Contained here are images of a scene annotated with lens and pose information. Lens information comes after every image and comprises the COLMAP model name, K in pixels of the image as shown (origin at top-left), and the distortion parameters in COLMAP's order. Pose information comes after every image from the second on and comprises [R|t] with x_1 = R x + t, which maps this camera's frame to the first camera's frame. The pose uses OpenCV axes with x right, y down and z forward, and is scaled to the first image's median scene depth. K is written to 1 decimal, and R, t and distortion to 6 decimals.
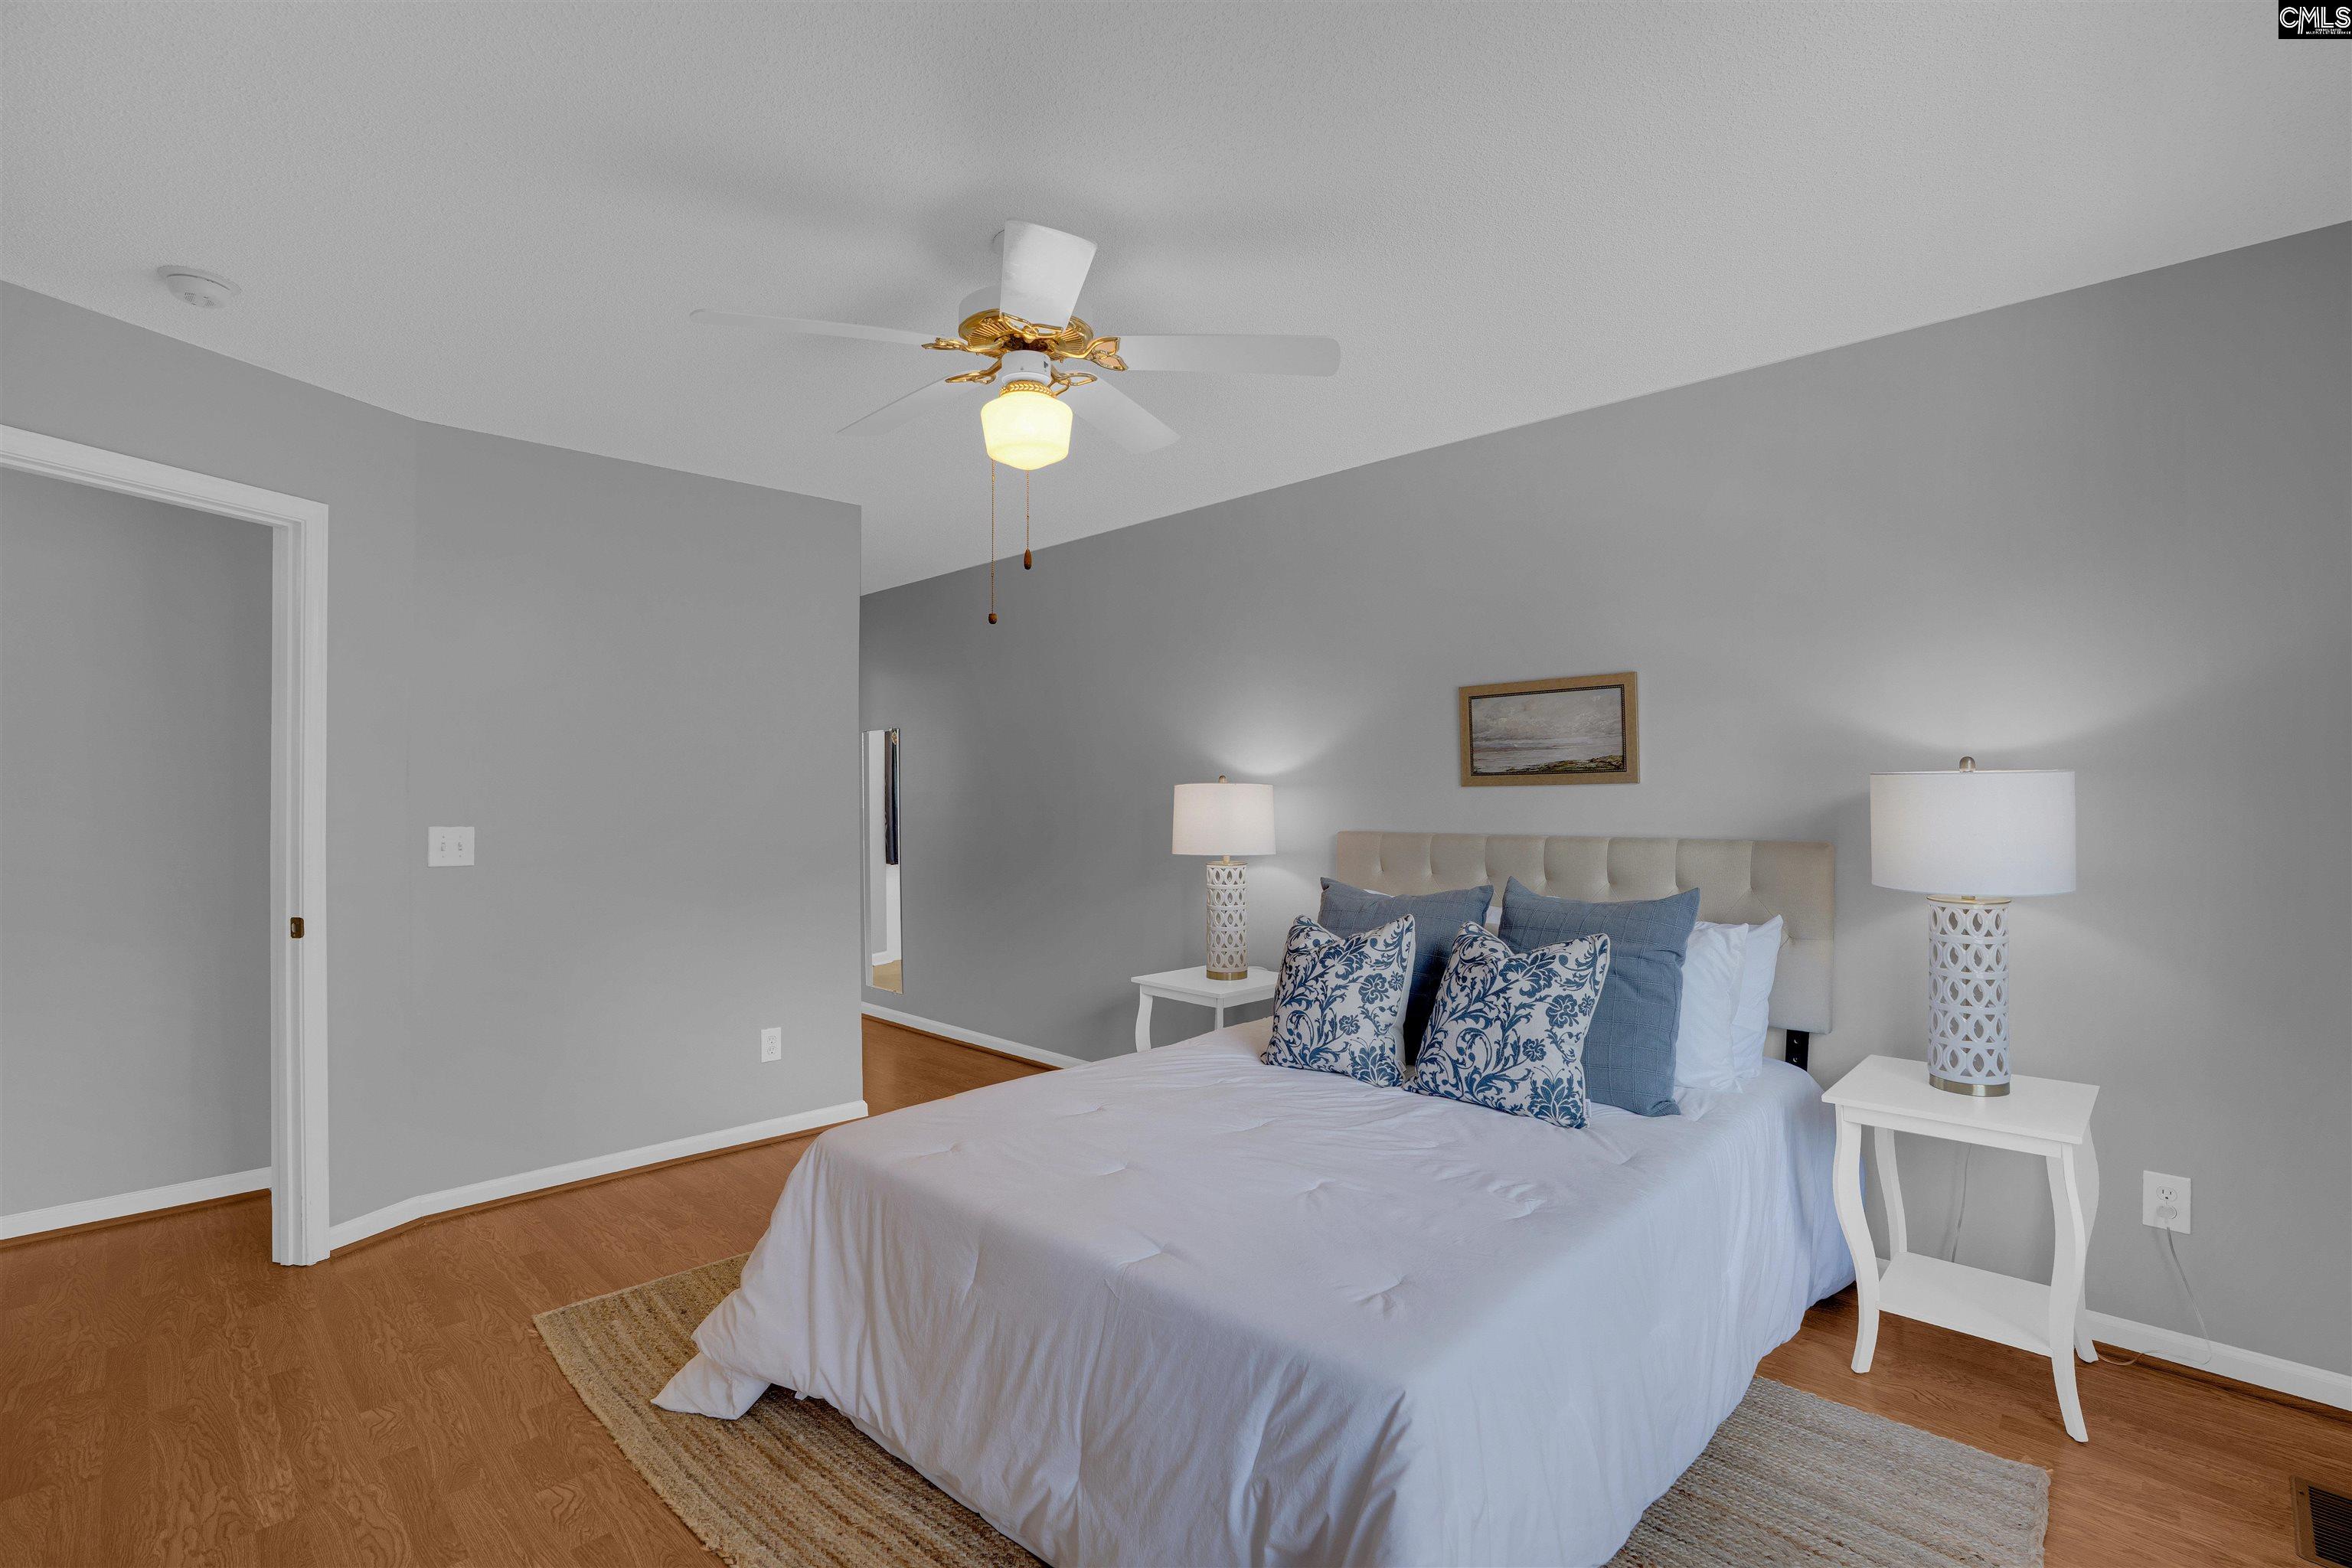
lens RADIAL K [[1099.1, 0, 1176.0], [0, 1099.1, 784.0], [0, 0, 1]] dist [-0.061450, 0.030583]
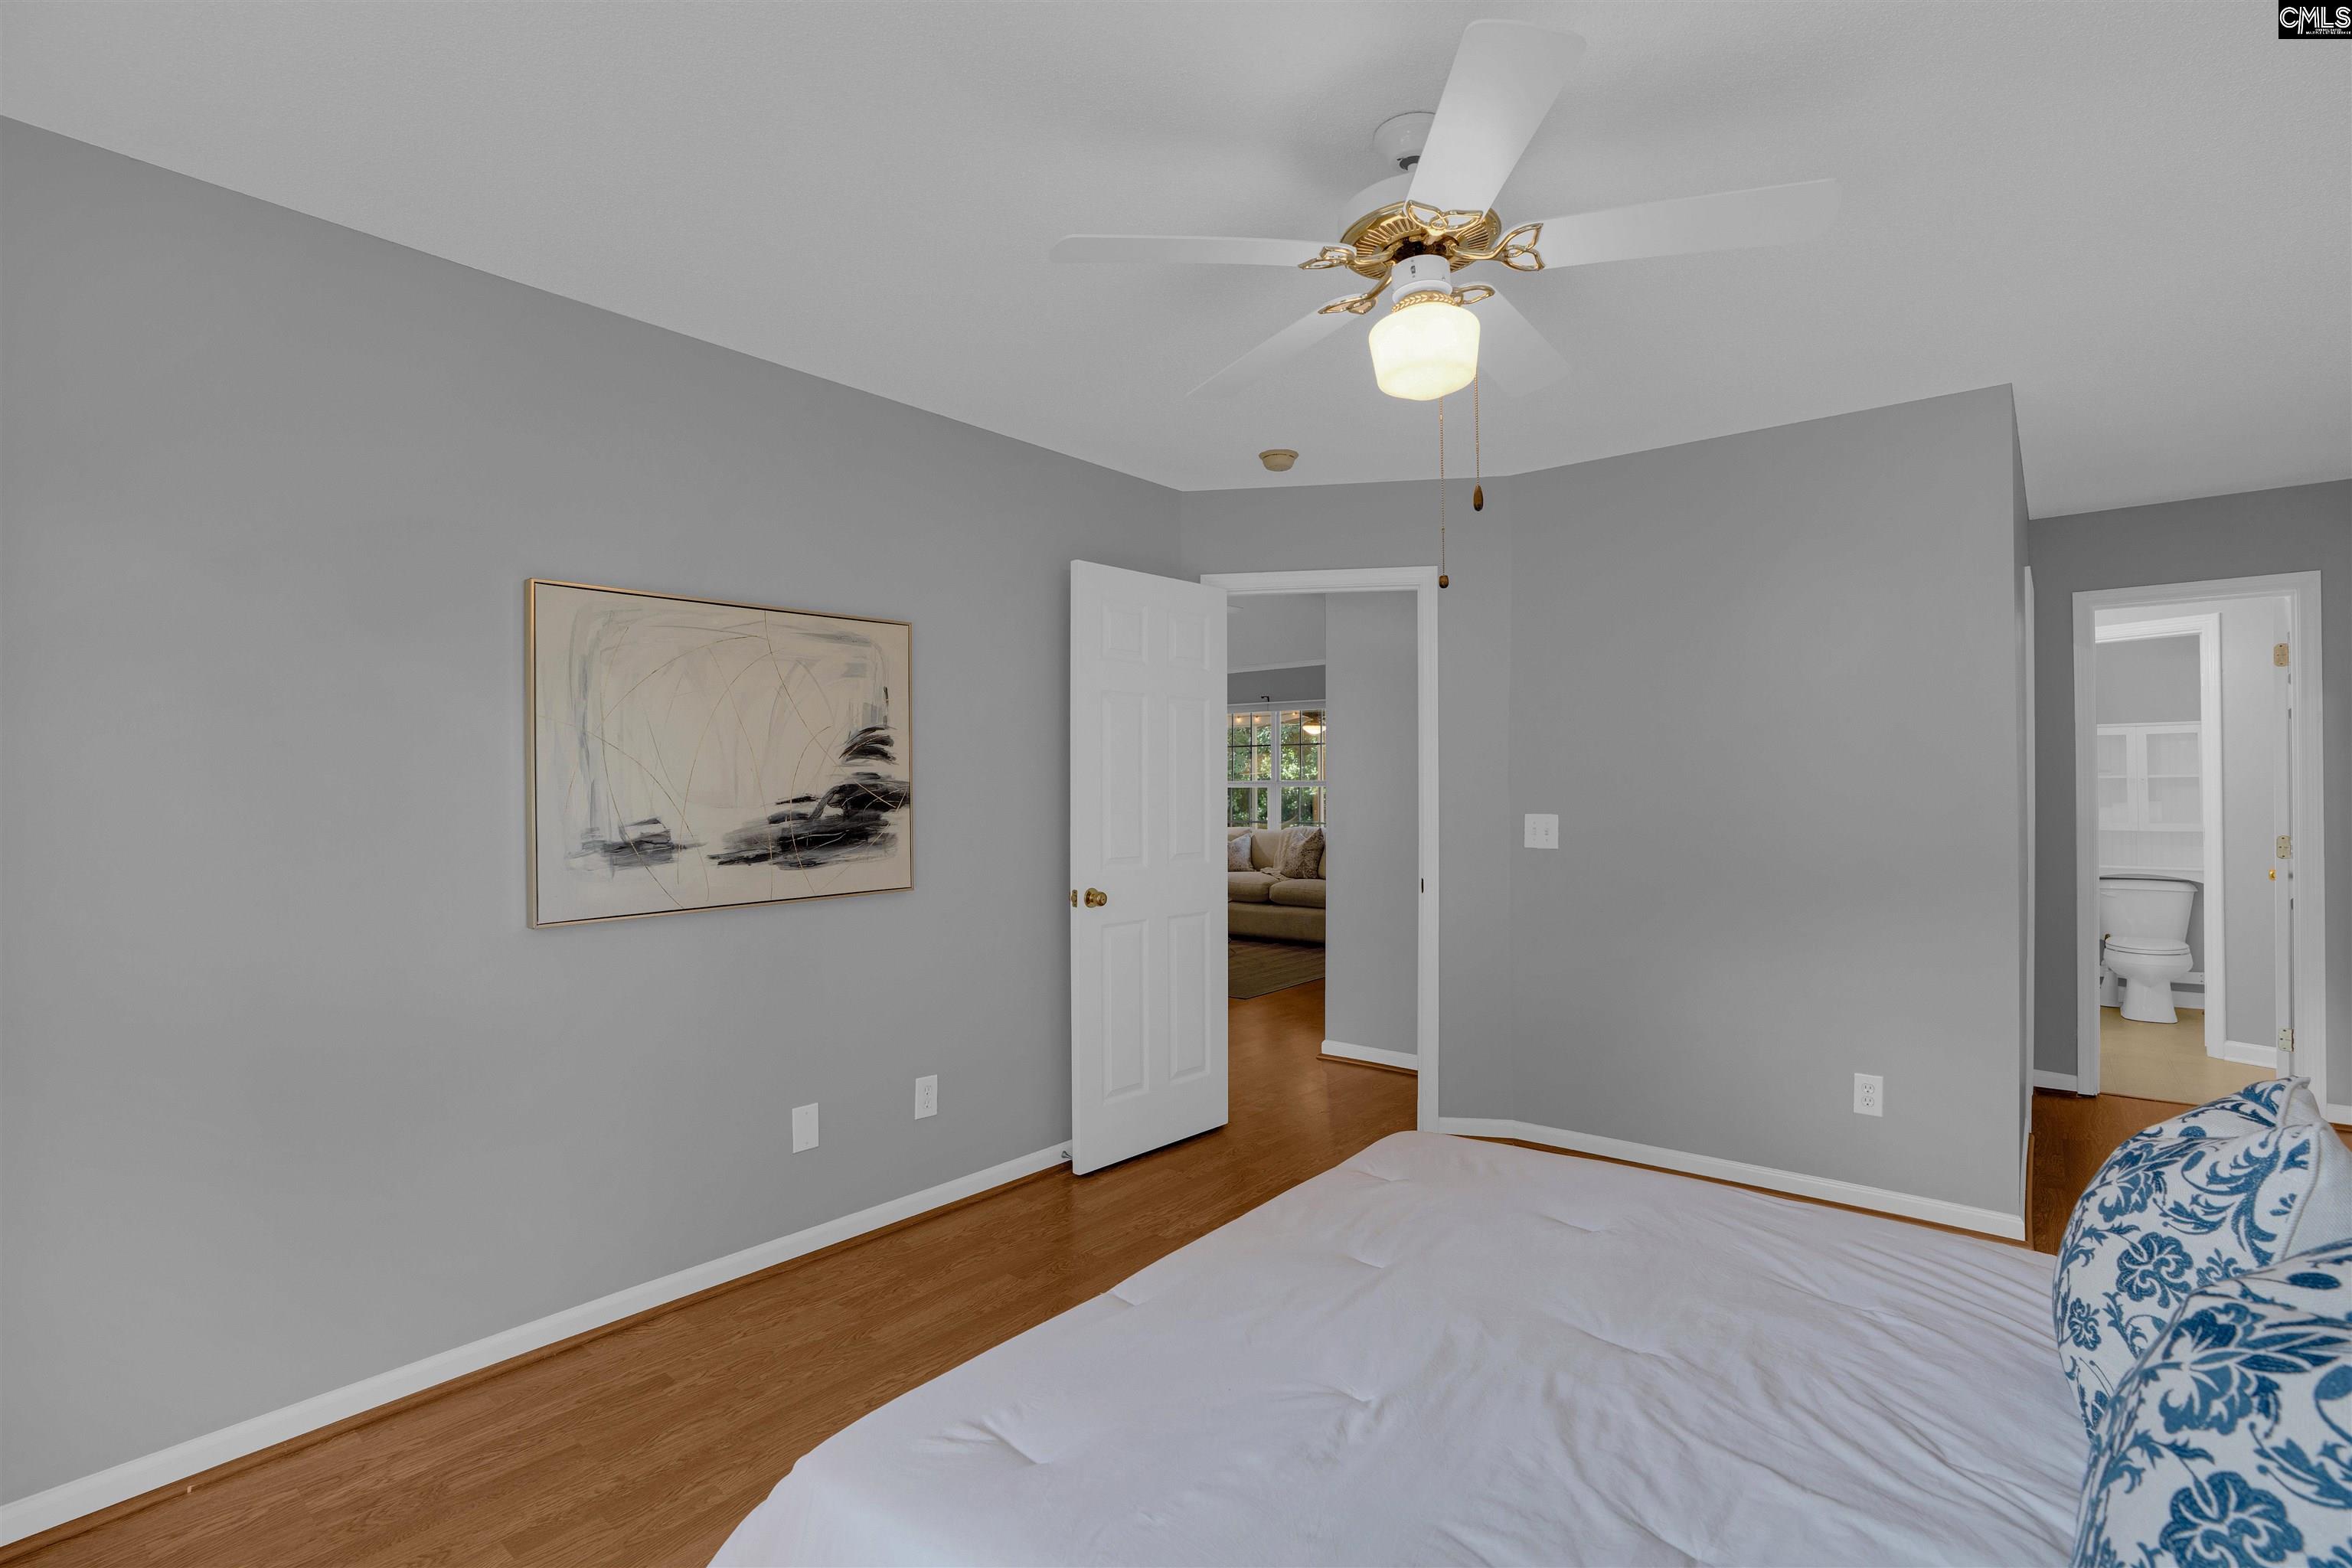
lens RADIAL K [[1099.1, 0, 1176.0], [0, 1099.1, 784.0], [0, 0, 1]] dist [-0.061450, 0.030583]
pose [[0.062367, -0.000814, -0.998053, 0.561834], [0.014012, 0.999902, 0.000061, 0.001639], [0.997955, -0.013989, 0.062372, 0.624799]]
